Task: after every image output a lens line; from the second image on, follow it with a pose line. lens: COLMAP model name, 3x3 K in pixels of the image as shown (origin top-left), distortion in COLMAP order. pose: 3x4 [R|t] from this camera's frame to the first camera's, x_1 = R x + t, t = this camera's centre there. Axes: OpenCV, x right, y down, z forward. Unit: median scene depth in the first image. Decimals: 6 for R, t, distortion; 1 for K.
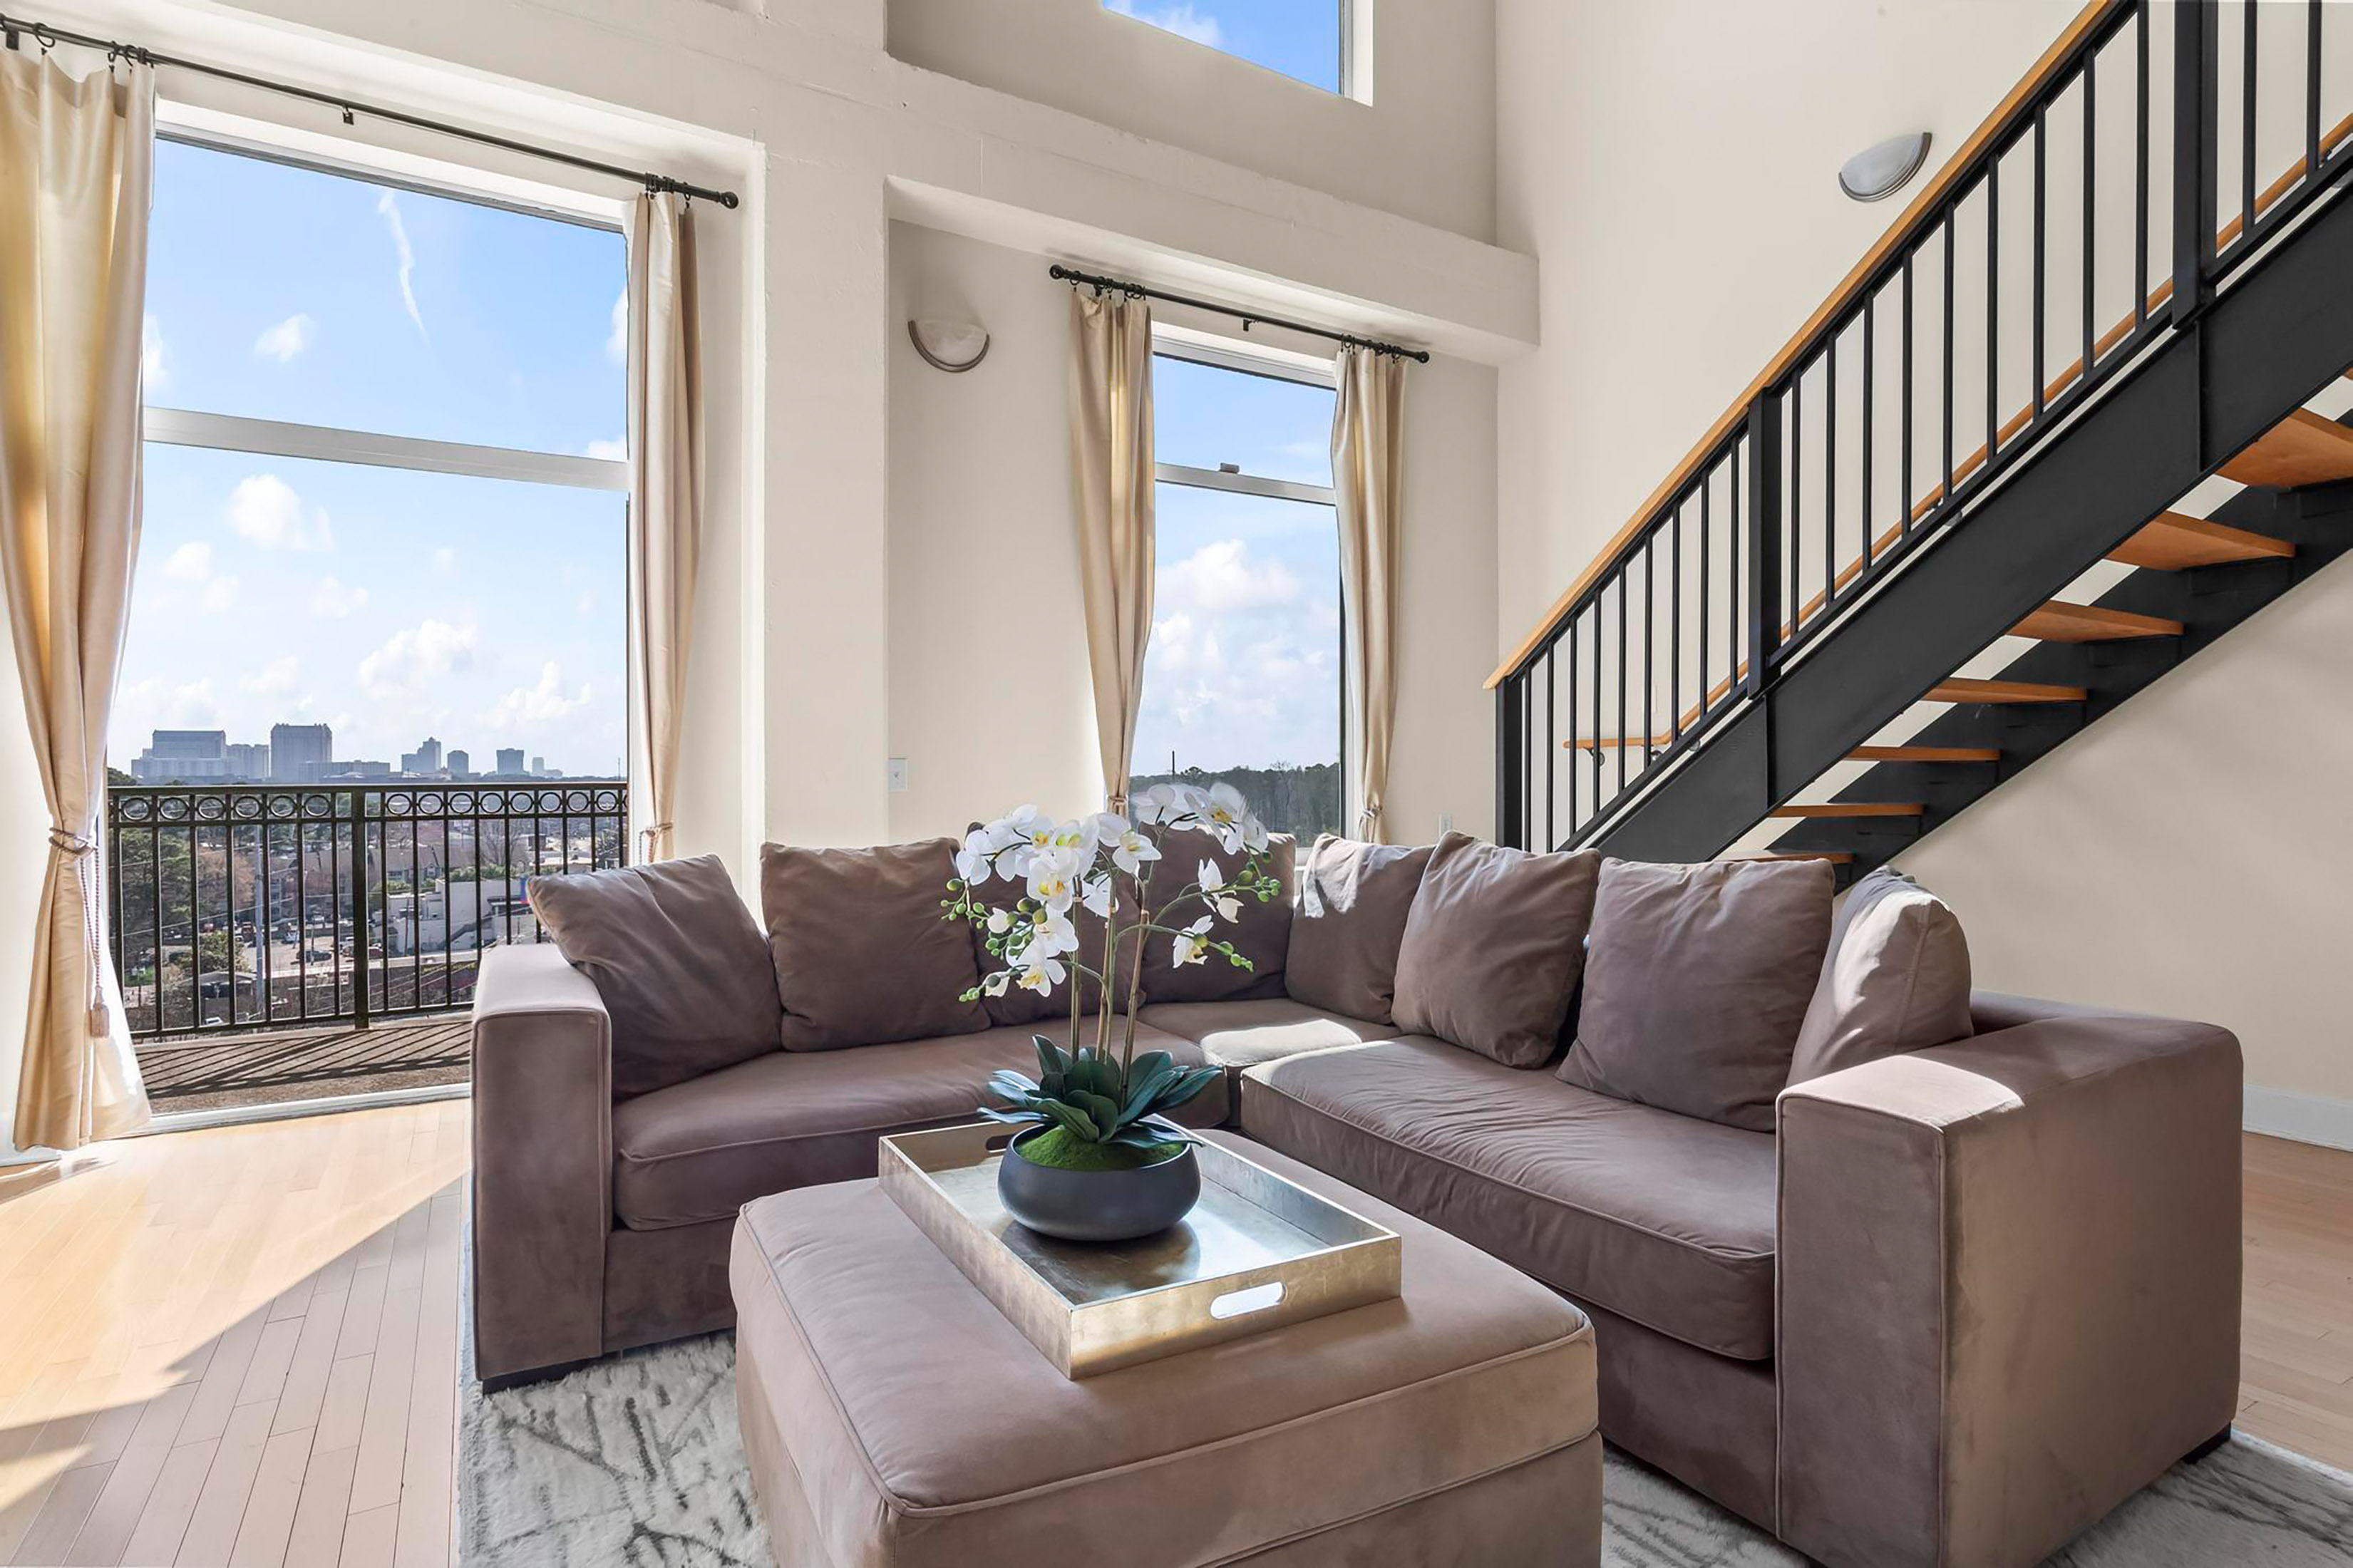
lens RADIAL K [[1180.1, 0, 1176.5], [0, 1180.1, 784.0], [0, 0, 1]] dist [-0.005307, 0.000420]
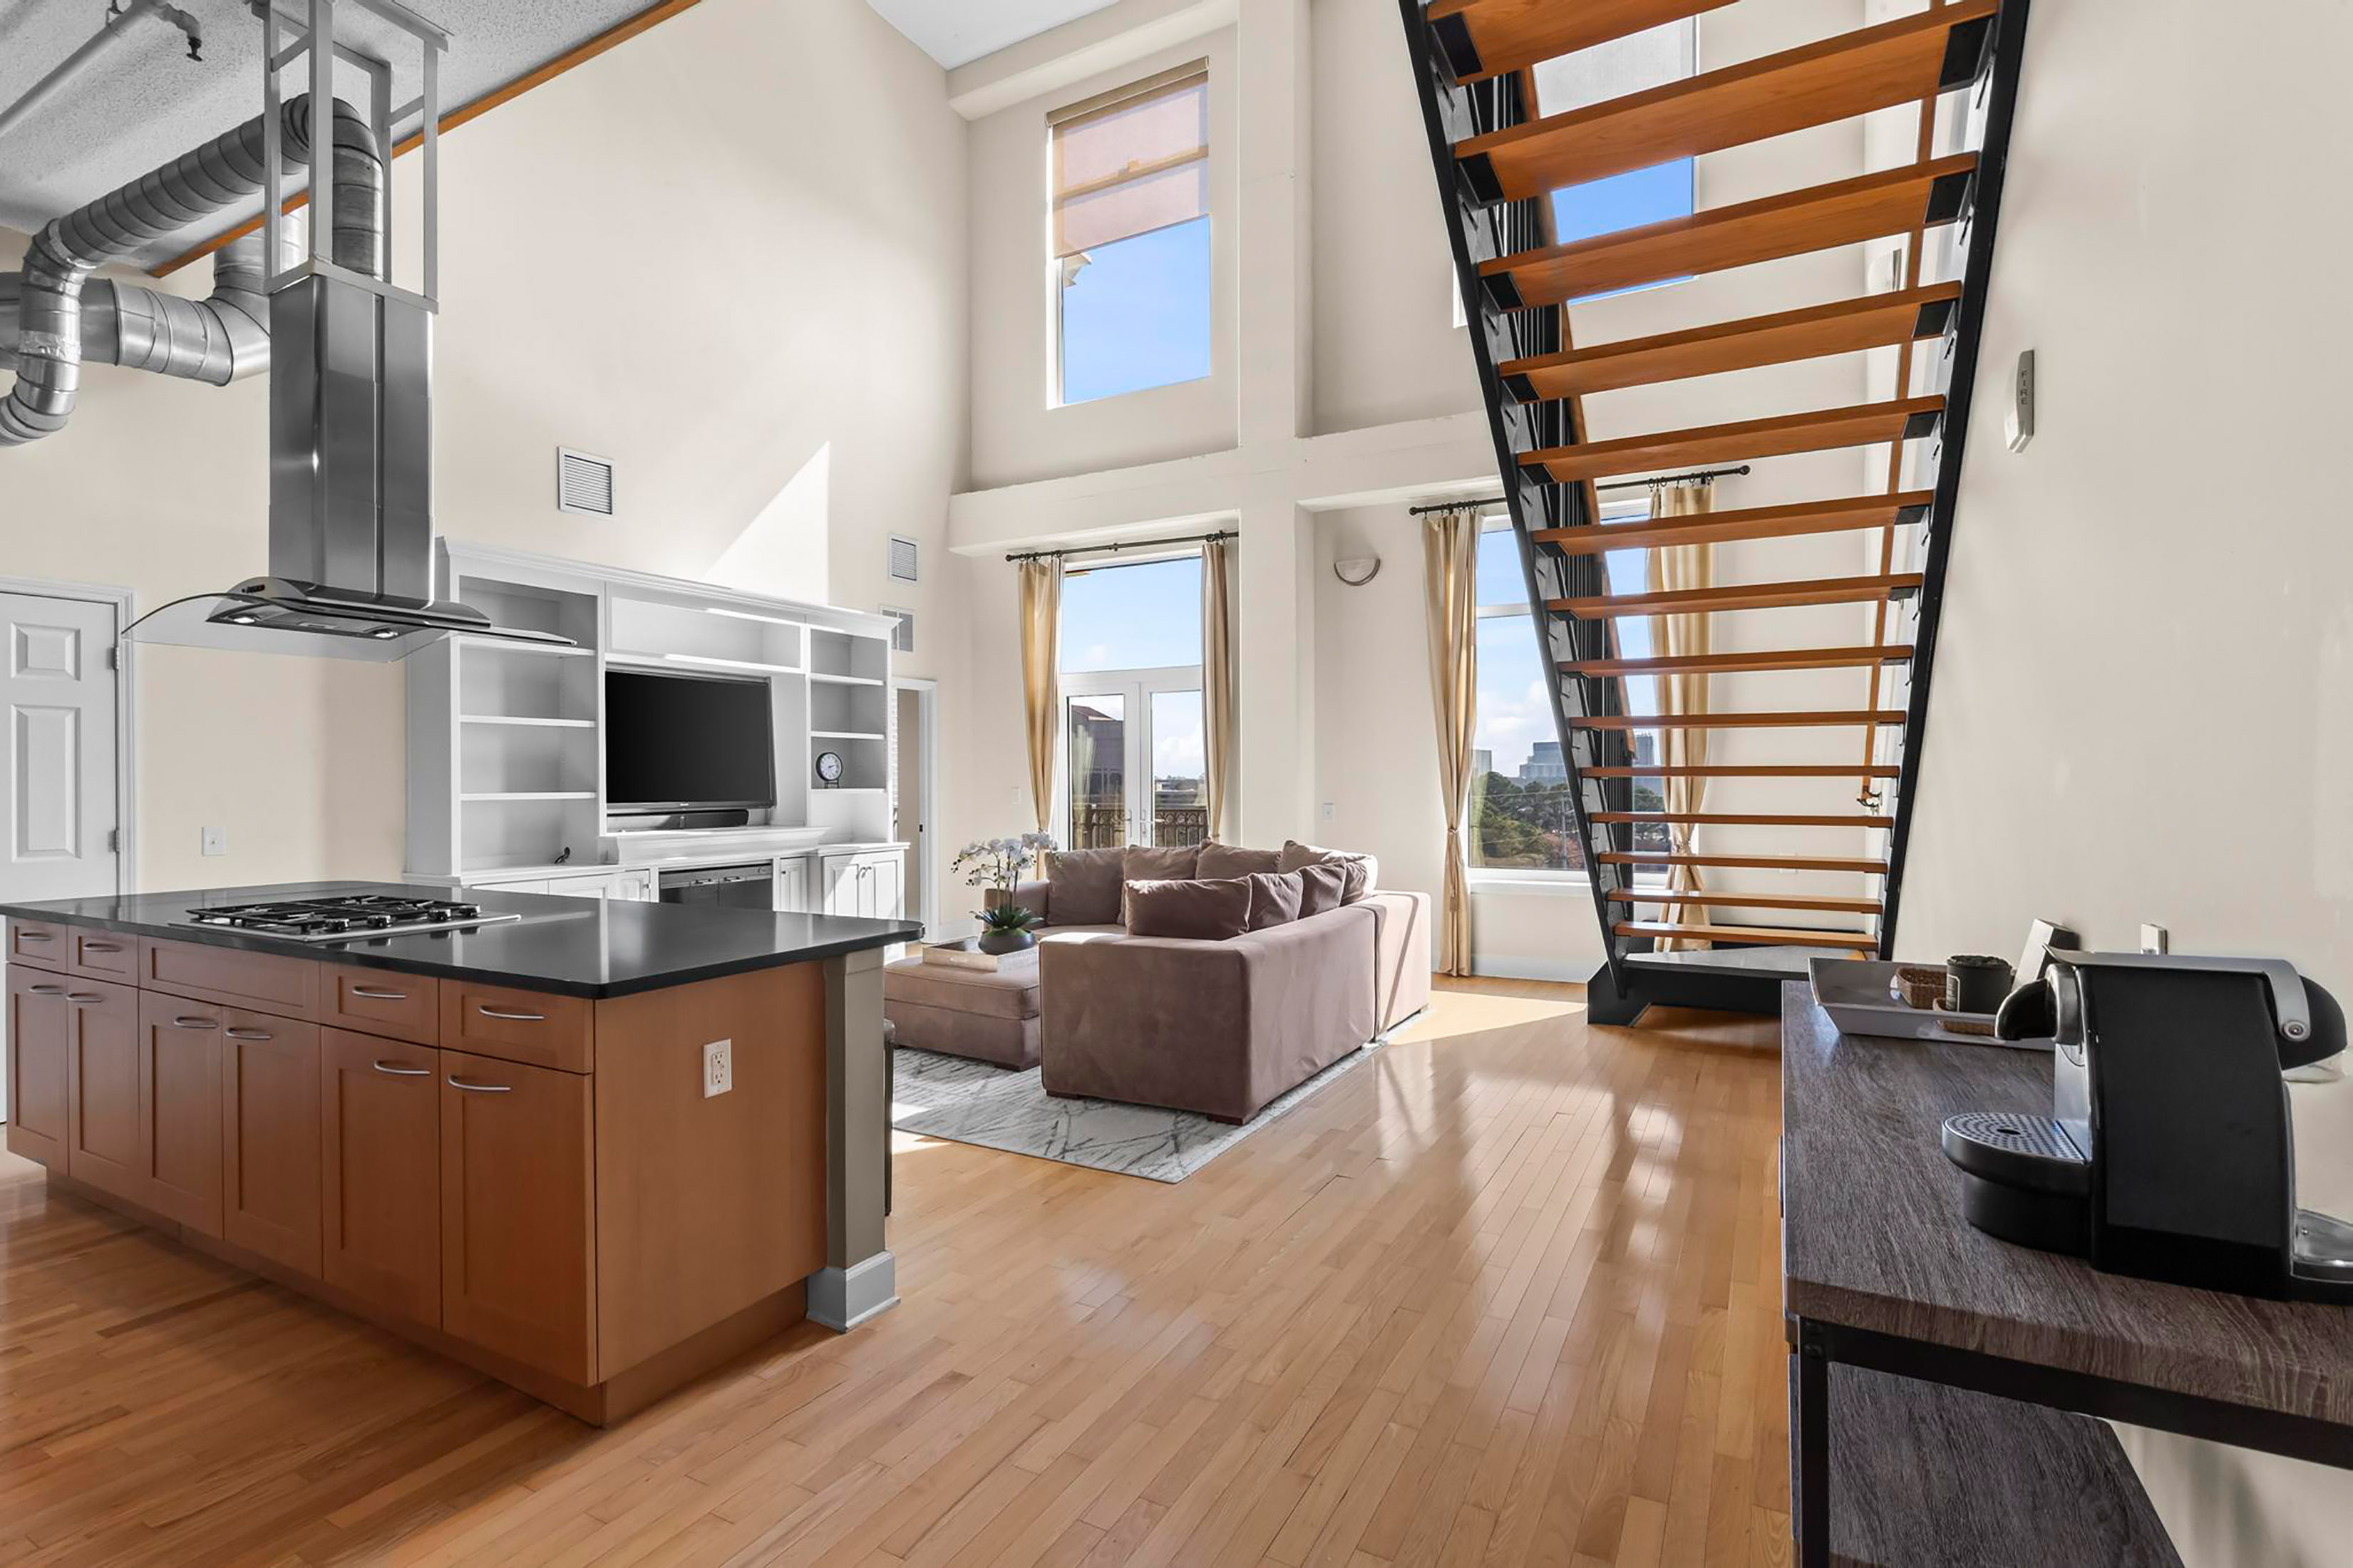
lens RADIAL K [[1141.5, 0, 1155.9], [0, 1141.5, 784.4], [0, 0, 1]] dist [-0.013635, 0.000520]
pose [[0.503398, 0.004827, -0.864041, 1.223441], [-0.004144, 0.999986, 0.003172, -0.059235], [0.864045, 0.001984, 0.503411, -0.130916]]
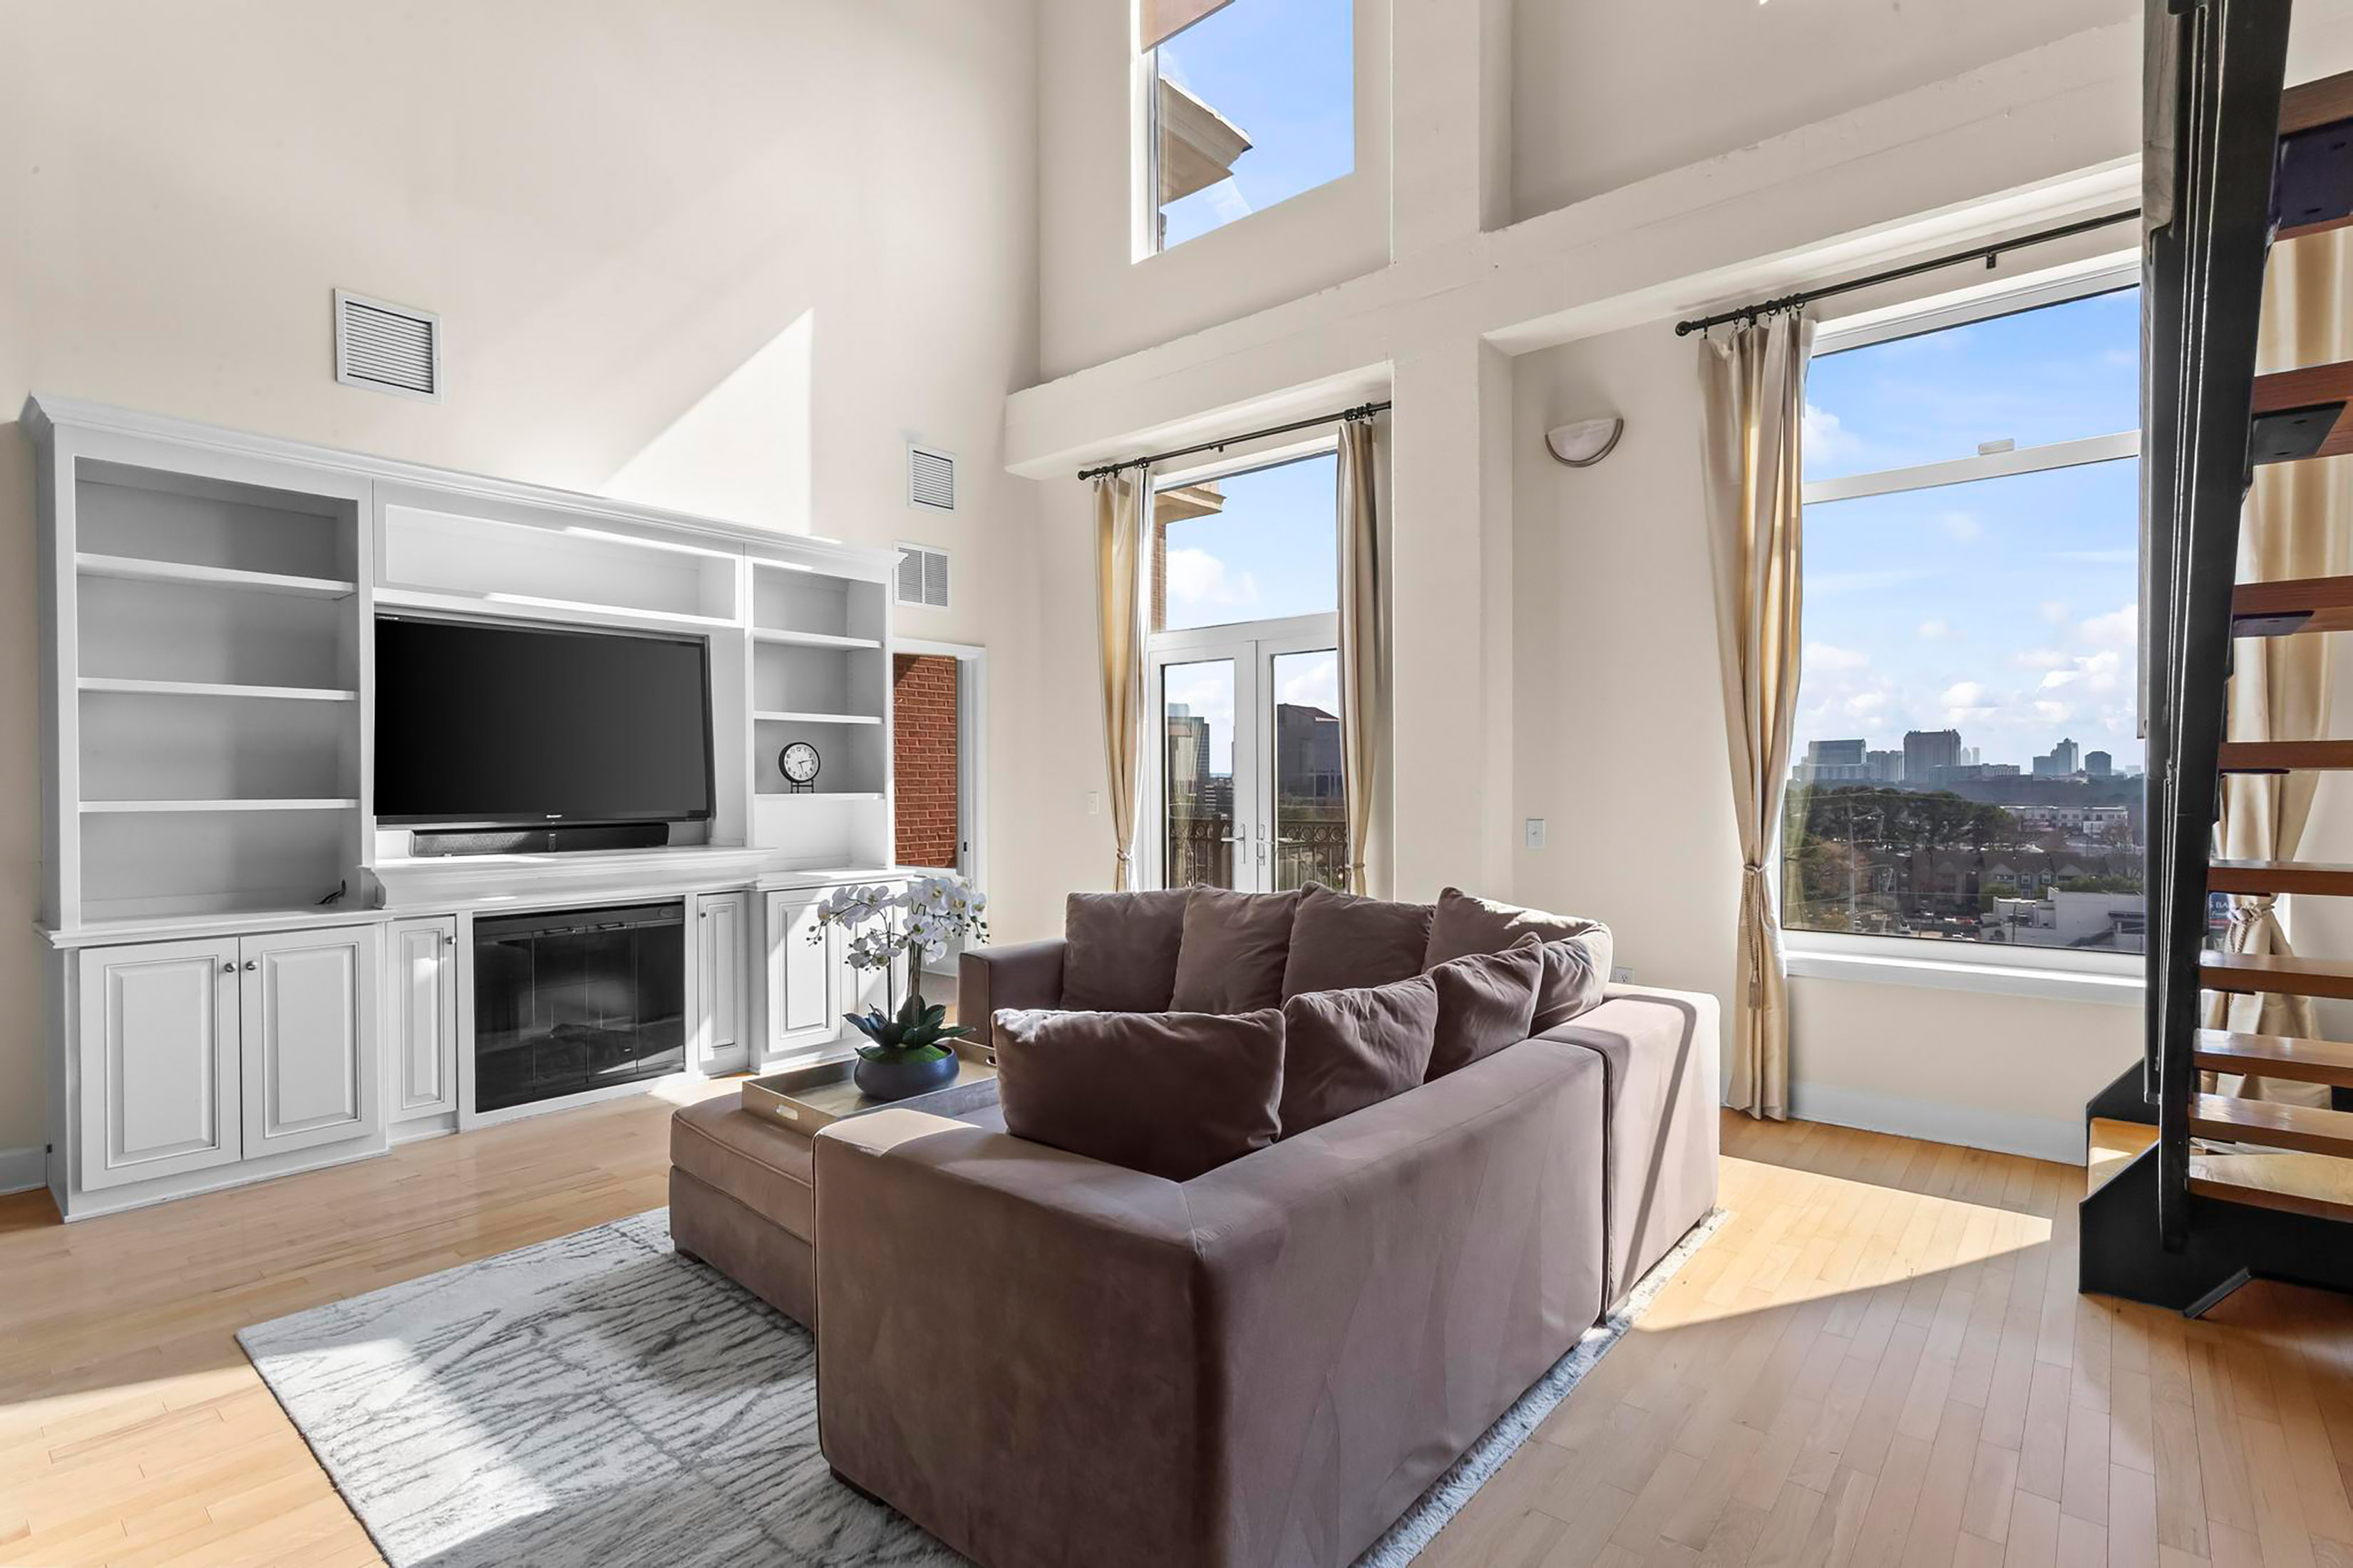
lens RADIAL K [[1137.0, 0, 1156.8], [0, 1137.0, 791.7], [0, 0, 1]] dist [-0.000472, 0.000298]
pose [[0.320512, 0.009522, -0.947197, 0.734089], [-0.004670, 0.999953, 0.008473, -0.059062], [0.947233, 0.001708, 0.320541, 0.309941]]
